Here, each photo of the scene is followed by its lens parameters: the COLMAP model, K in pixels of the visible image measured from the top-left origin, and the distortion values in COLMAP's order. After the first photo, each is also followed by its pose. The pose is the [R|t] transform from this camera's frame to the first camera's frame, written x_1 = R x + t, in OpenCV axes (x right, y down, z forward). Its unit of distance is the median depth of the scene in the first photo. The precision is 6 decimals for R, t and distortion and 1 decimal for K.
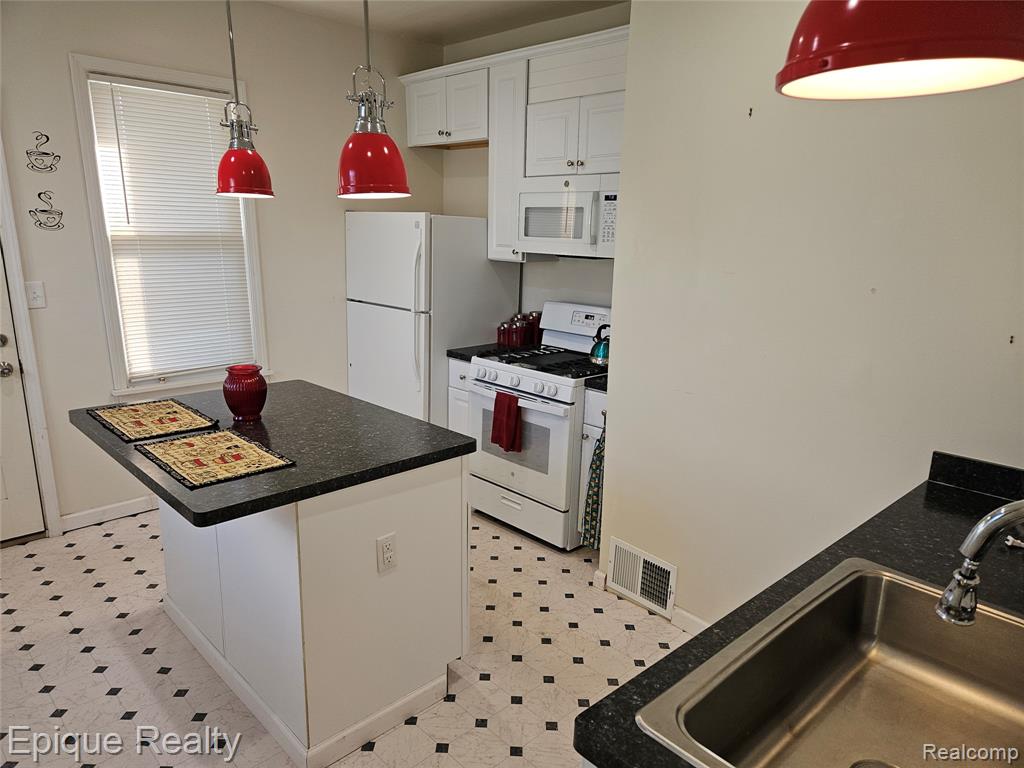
lens RADIAL K [[697.9, 0, 507.5], [0, 697.9, 410.2], [0, 0, 1]] dist [0.063089, -0.054975]
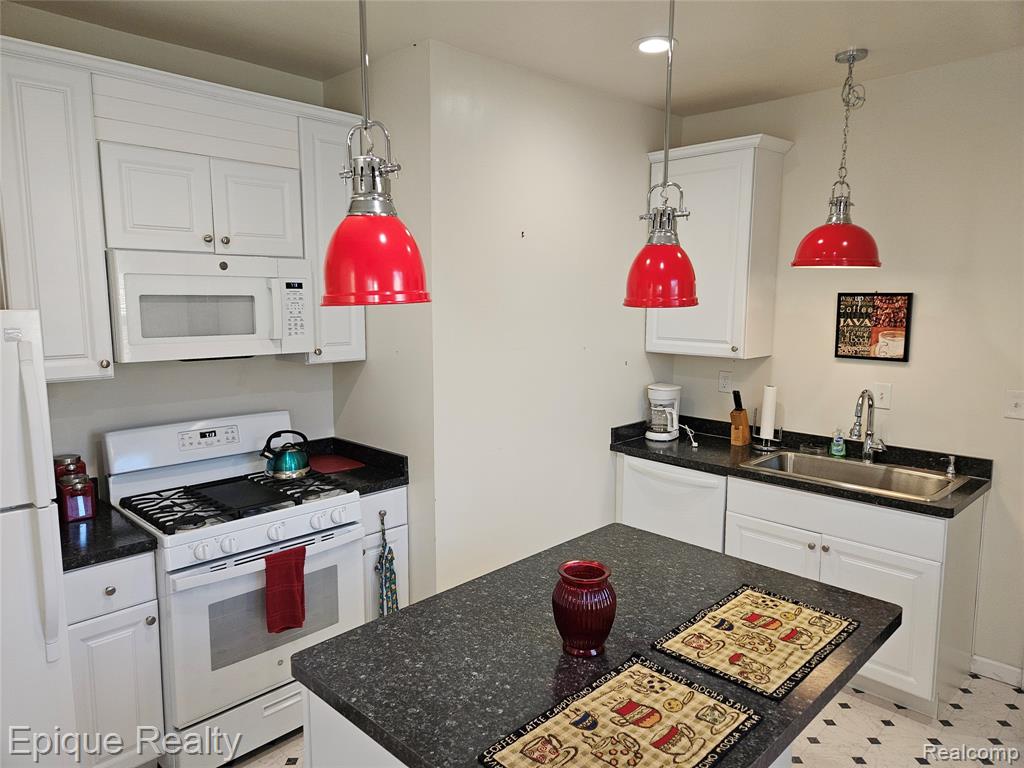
lens RADIAL K [[697.9, 0, 512.2], [0, 697.9, 383.7], [0, 0, 1]] dist [0.063089, -0.054975]
pose [[-0.042977, -0.150870, 0.987619, -0.870652], [0.256466, 0.953741, 0.156856, -0.300142], [-0.965597, 0.260032, -0.002296, 0.915547]]
